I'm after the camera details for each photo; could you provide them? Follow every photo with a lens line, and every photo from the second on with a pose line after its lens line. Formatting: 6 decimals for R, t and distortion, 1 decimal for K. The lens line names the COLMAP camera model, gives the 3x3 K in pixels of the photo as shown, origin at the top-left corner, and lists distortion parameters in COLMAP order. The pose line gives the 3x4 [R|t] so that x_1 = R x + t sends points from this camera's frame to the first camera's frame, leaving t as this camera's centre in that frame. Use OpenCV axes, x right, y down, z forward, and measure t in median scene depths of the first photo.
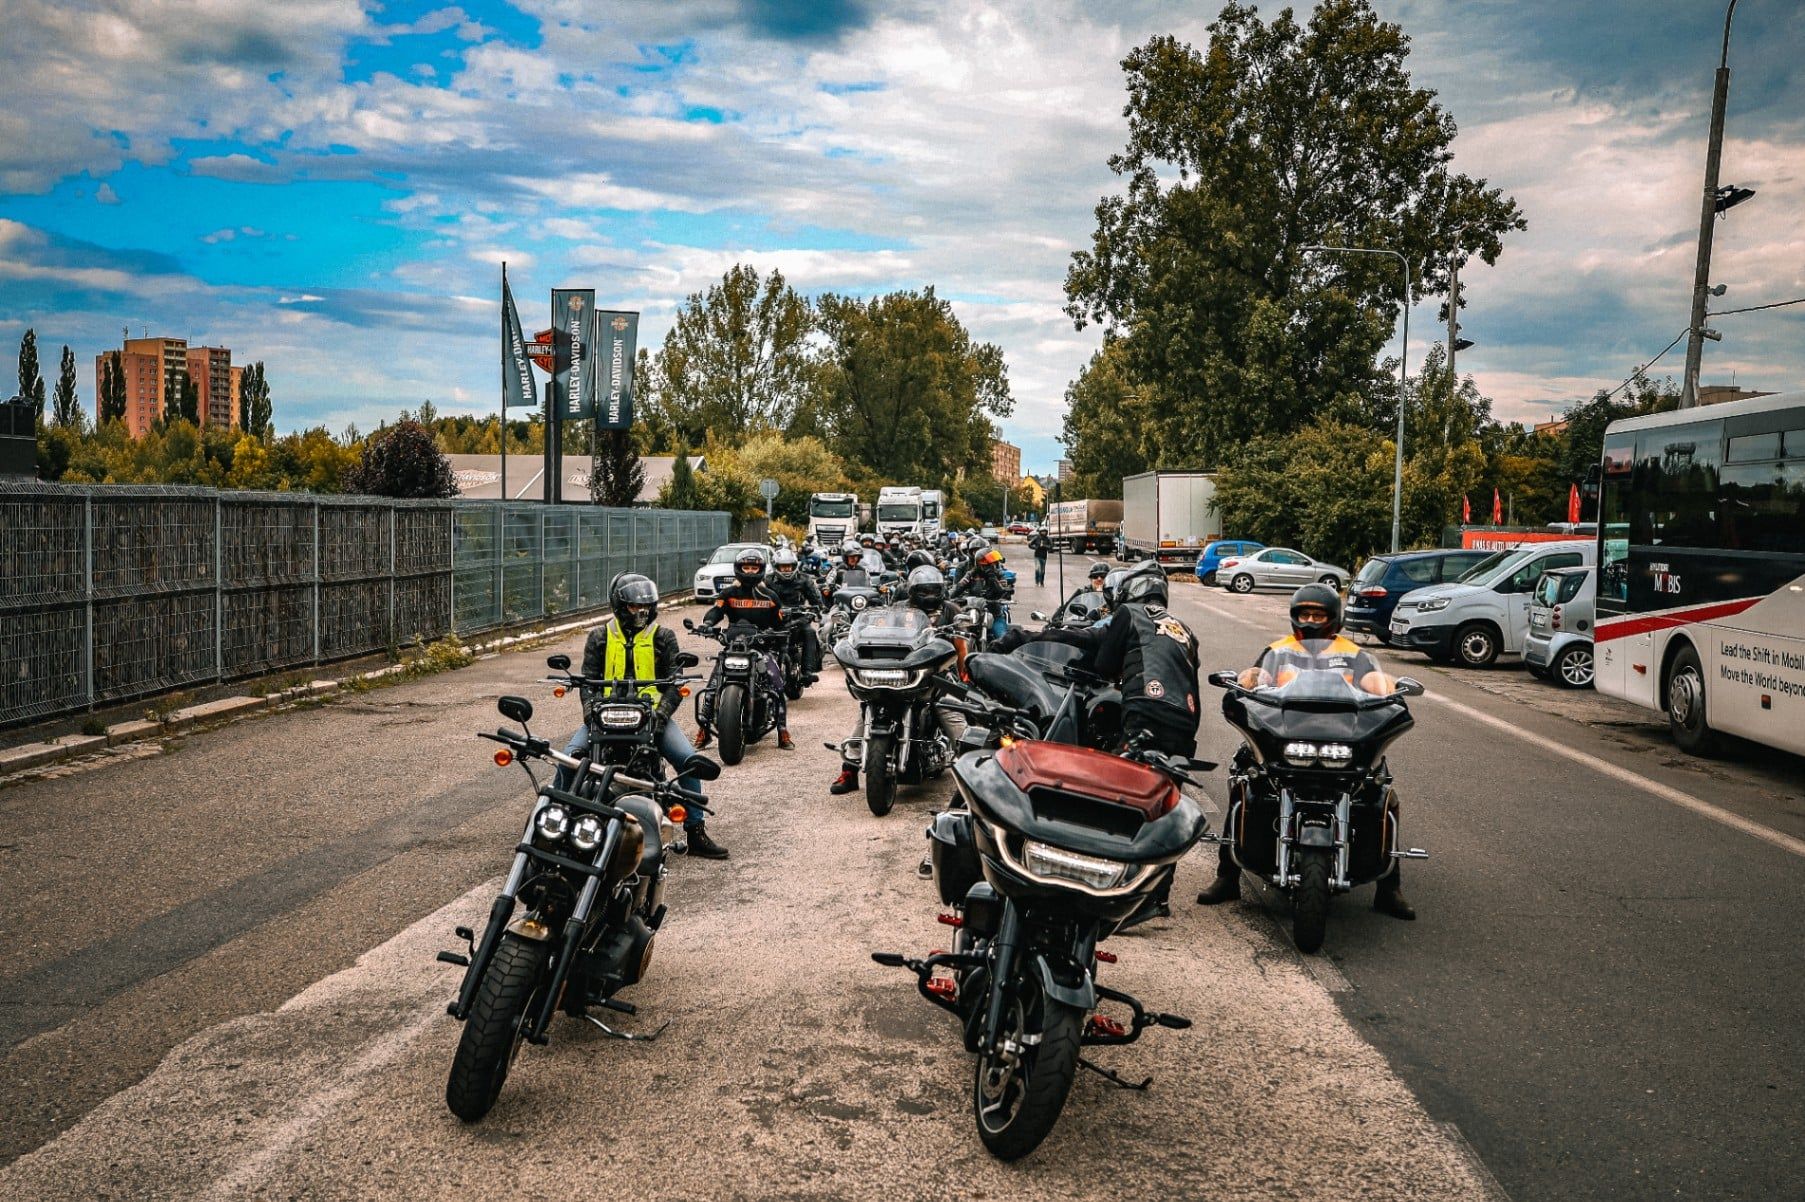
lens RADIAL K [[1675.7, 0, 868.4], [0, 1675.7, 632.8], [0, 0, 1]] dist [-0.004010, -0.005376]
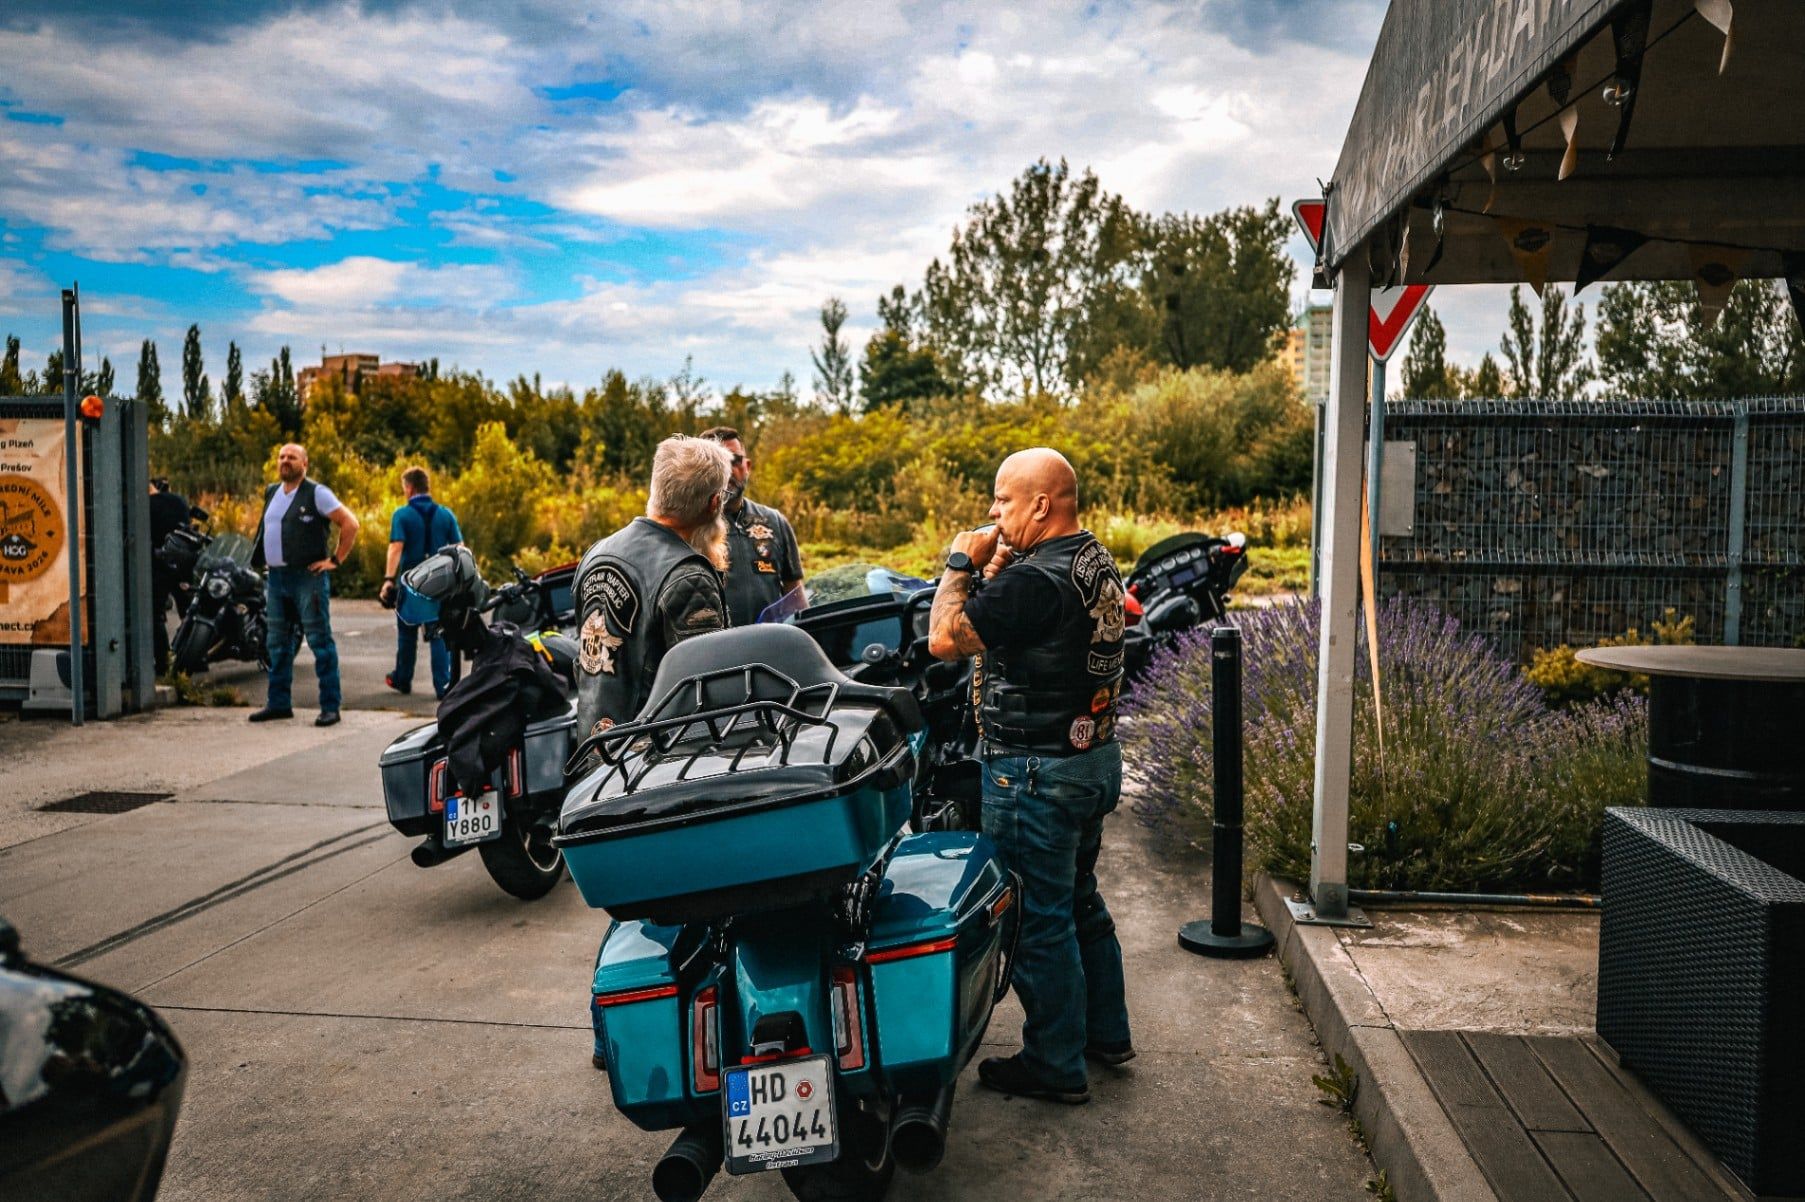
lens RADIAL K [[1547.4, 0, 902.5], [0, 1547.4, 601.0], [0, 0, 1]] dist [-0.002893, -0.005613]
pose [[0.997951, -0.007527, -0.063542, -0.093477], [0.006718, 0.999894, -0.012921, -0.019911], [0.063632, 0.012467, 0.997896, 0.322097]]
